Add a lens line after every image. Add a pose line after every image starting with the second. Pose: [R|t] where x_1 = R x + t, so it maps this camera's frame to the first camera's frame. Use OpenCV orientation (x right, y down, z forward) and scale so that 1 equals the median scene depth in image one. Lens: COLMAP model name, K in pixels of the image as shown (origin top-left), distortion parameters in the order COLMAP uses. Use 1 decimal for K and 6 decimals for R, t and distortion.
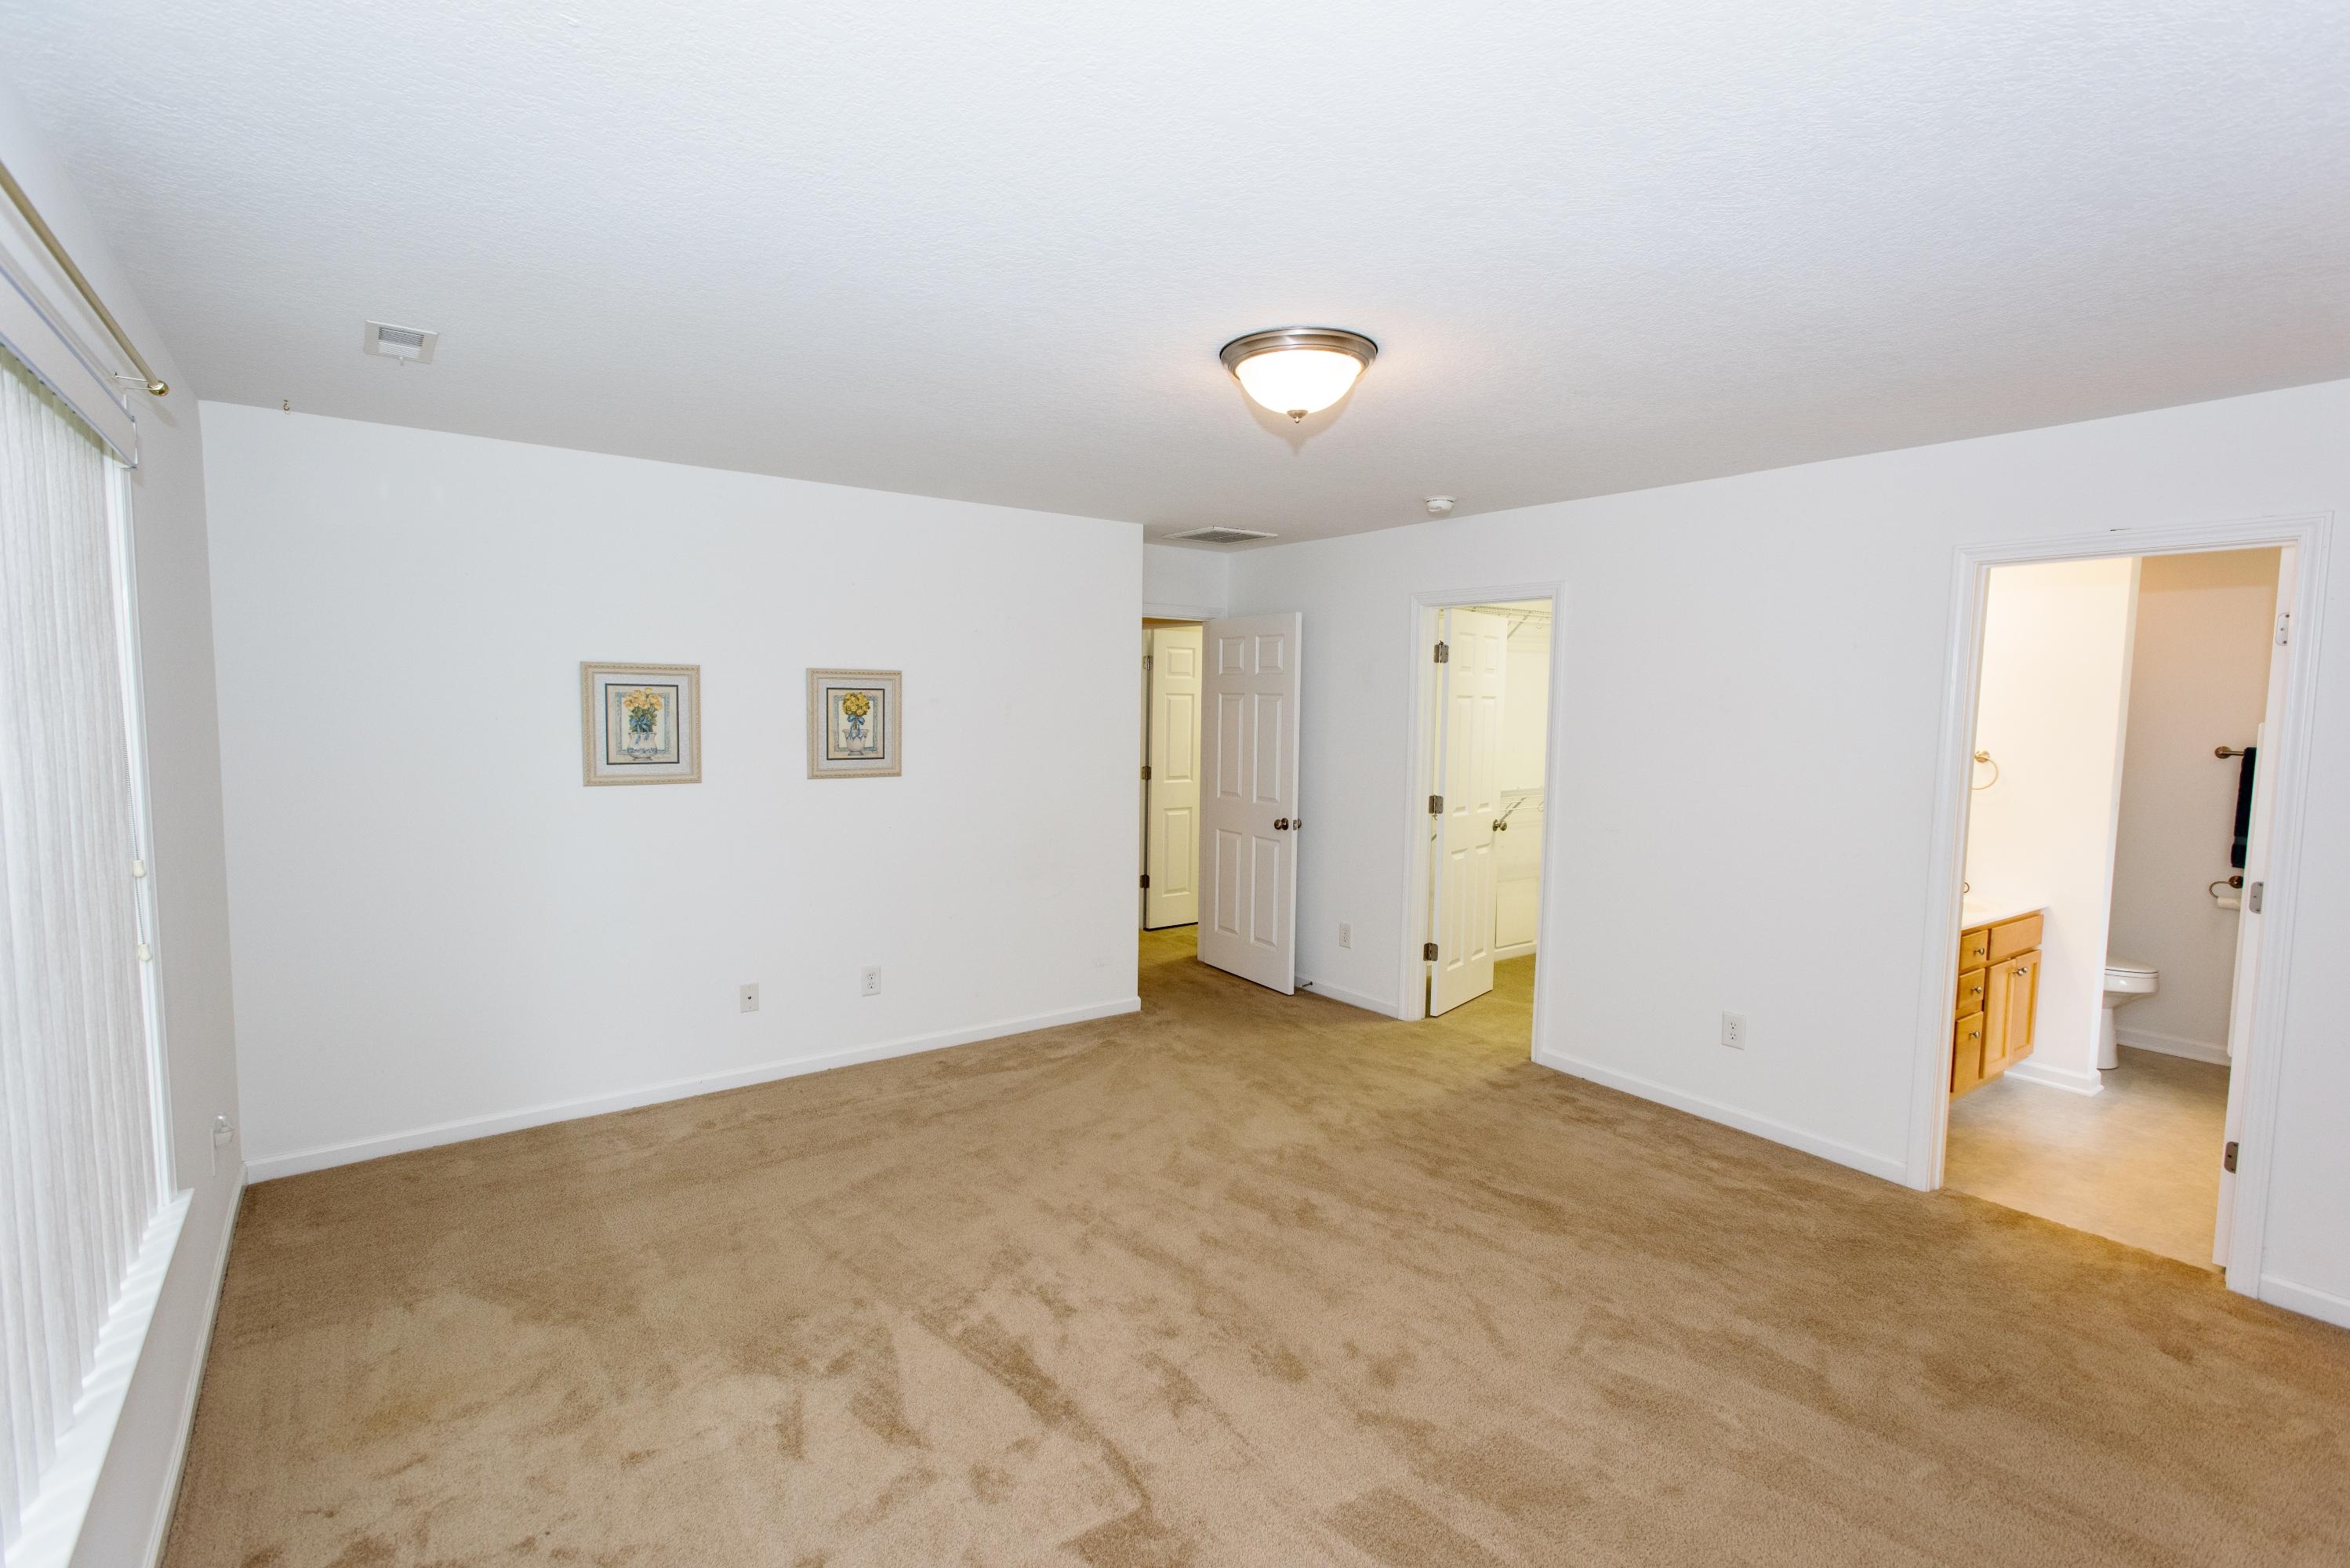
lens RADIAL K [[1100.2, 0, 1161.3], [0, 1100.2, 781.6], [0, 0, 1]] dist [0.016474, -0.000328]
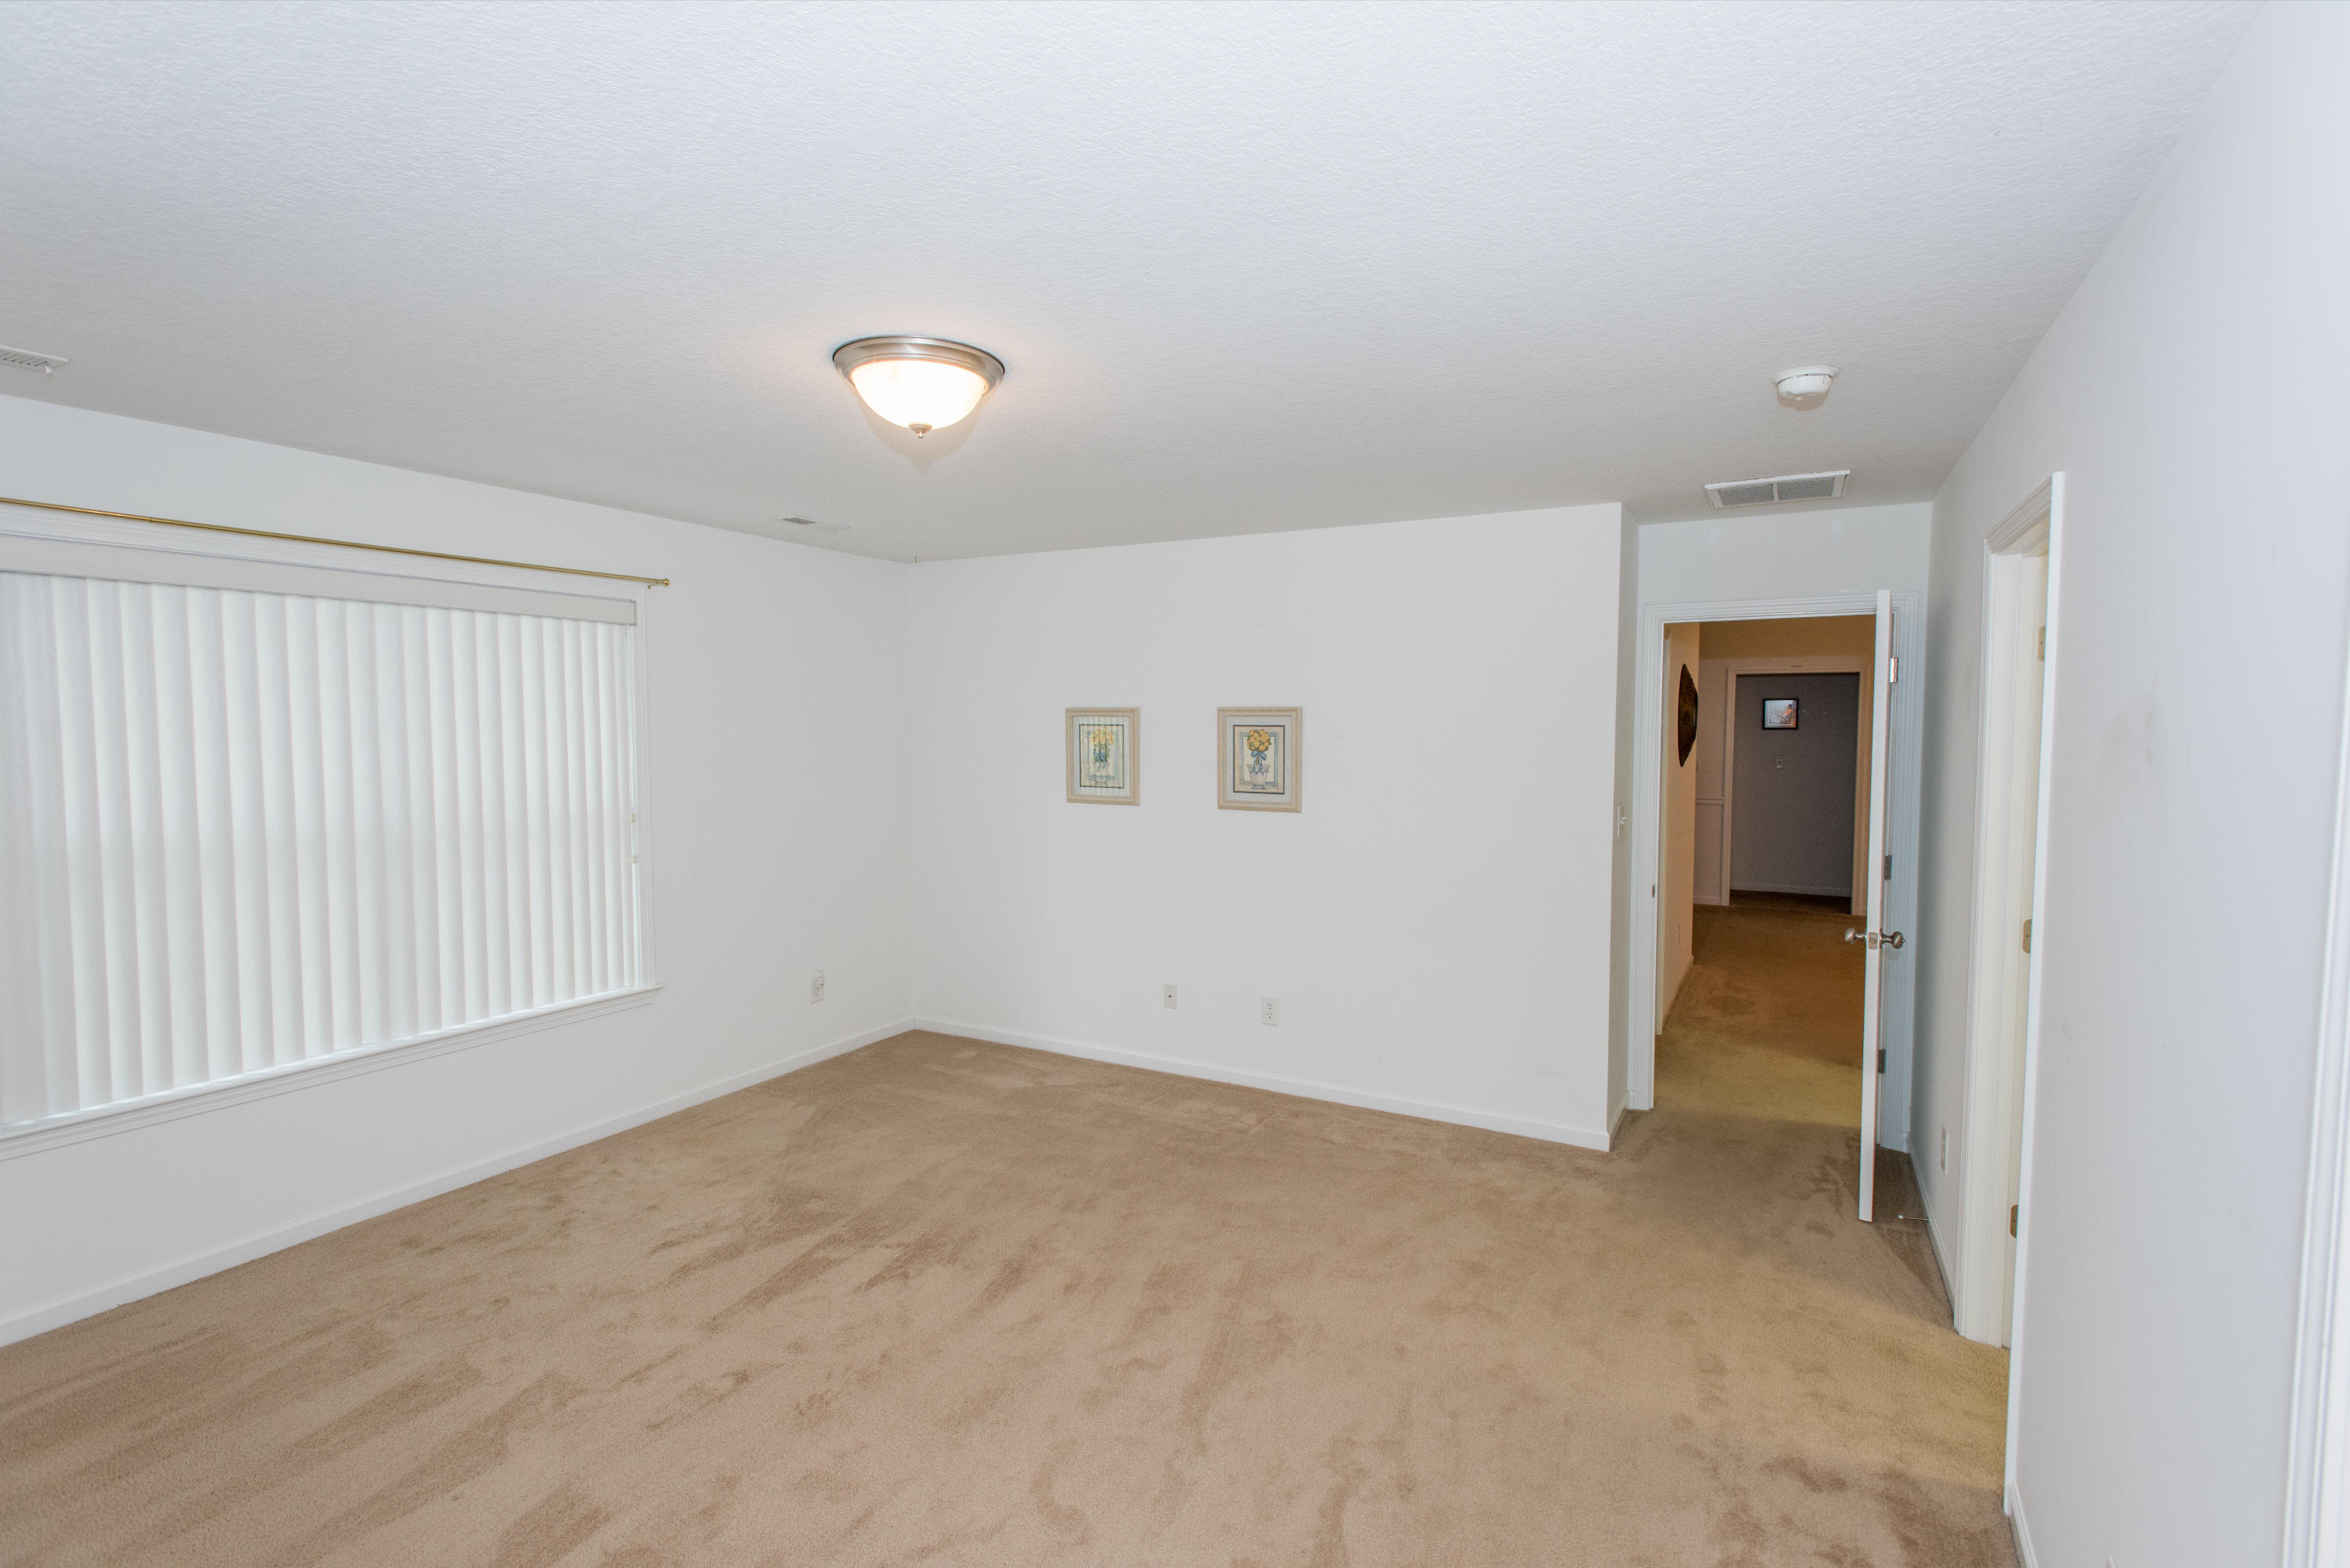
lens RADIAL K [[1100.2, 0, 1161.3], [0, 1100.2, 781.6], [0, 0, 1]] dist [0.016474, -0.000328]
pose [[0.421282, 0.031688, -0.906376, 0.633626], [-0.068664, 0.997635, 0.002964, -0.028191], [0.904327, 0.060986, 0.422462, 0.480675]]
